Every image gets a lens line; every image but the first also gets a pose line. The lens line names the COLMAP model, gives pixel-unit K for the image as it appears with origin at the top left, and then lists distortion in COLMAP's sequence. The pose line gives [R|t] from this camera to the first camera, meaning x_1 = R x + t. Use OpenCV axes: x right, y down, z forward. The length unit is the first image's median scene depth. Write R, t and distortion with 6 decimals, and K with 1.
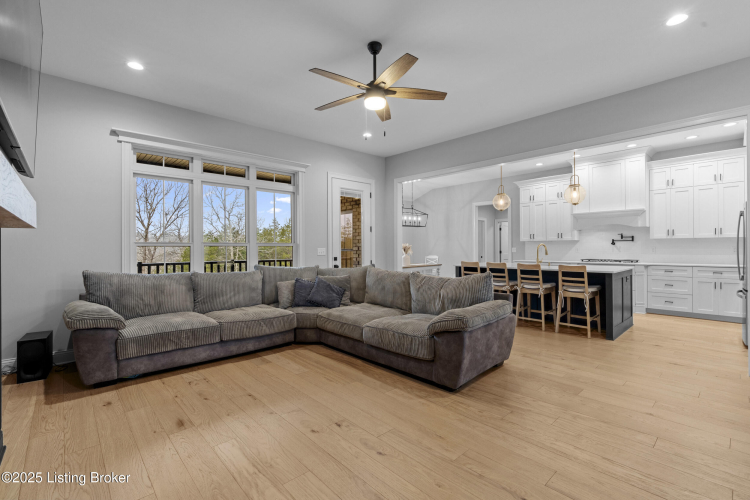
lens RADIAL K [[336.9, 0, 376.1], [0, 336.9, 247.4], [0, 0, 1]] dist [-0.002416, 0.000134]
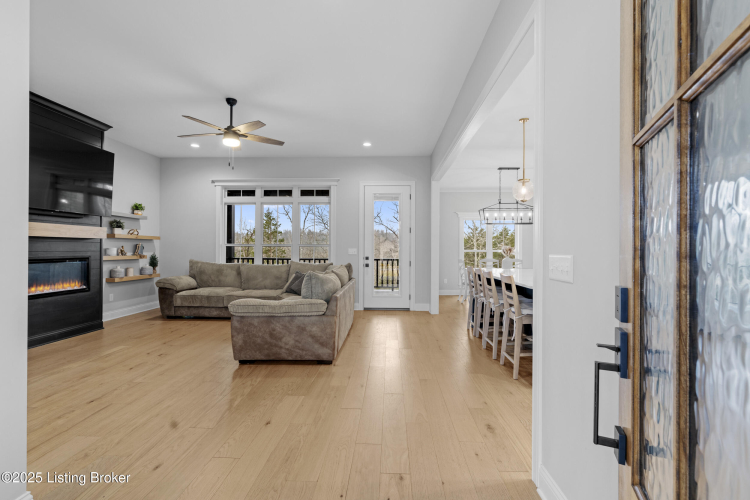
lens RADIAL K [[345.8, 0, 375.0], [0, 345.8, 250.0], [0, 0, 1]] dist [0.001049, 0.000345]
pose [[0.704642, 0.010506, -0.709485, 0.932938], [-0.007558, 0.999945, 0.007300, -0.003369], [0.709523, 0.000218, 0.704683, 0.283705]]
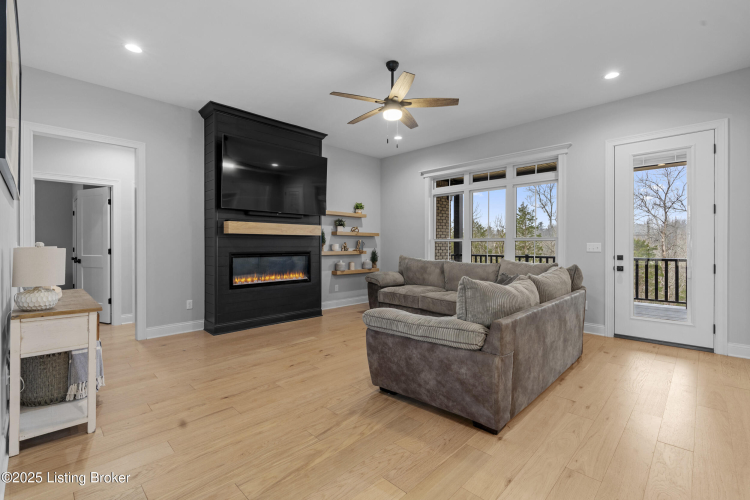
lens RADIAL K [[336.9, 0, 376.1], [0, 336.9, 247.4], [0, 0, 1]] dist [-0.002416, 0.000134]
pose [[0.049492, 0.011882, -0.998704, 0.749143], [0.001166, 0.999928, 0.011954, 0.002937], [0.998774, -0.001756, 0.049474, 0.589790]]
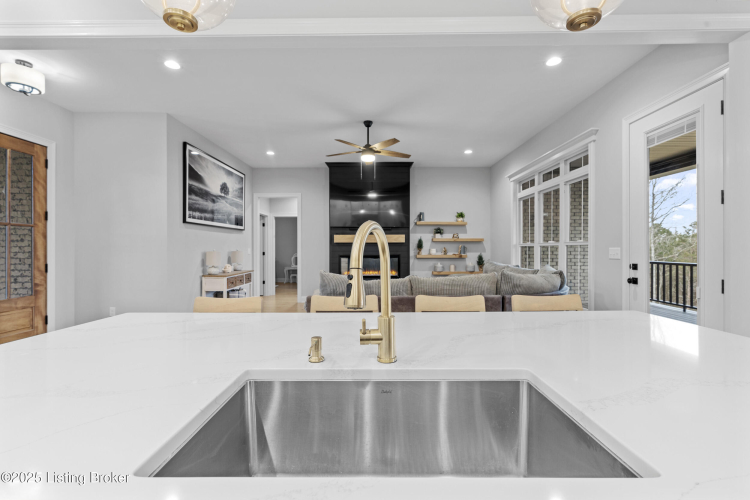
lens RADIAL K [[336.9, 0, 376.1], [0, 336.9, 247.4], [0, 0, 1]] dist [-0.002416, 0.000134]
pose [[-0.682231, 0.001856, -0.731135, 0.756852], [0.005309, 0.999983, -0.002415, 0.000798], [0.731118, -0.005530, -0.682229, 1.407602]]
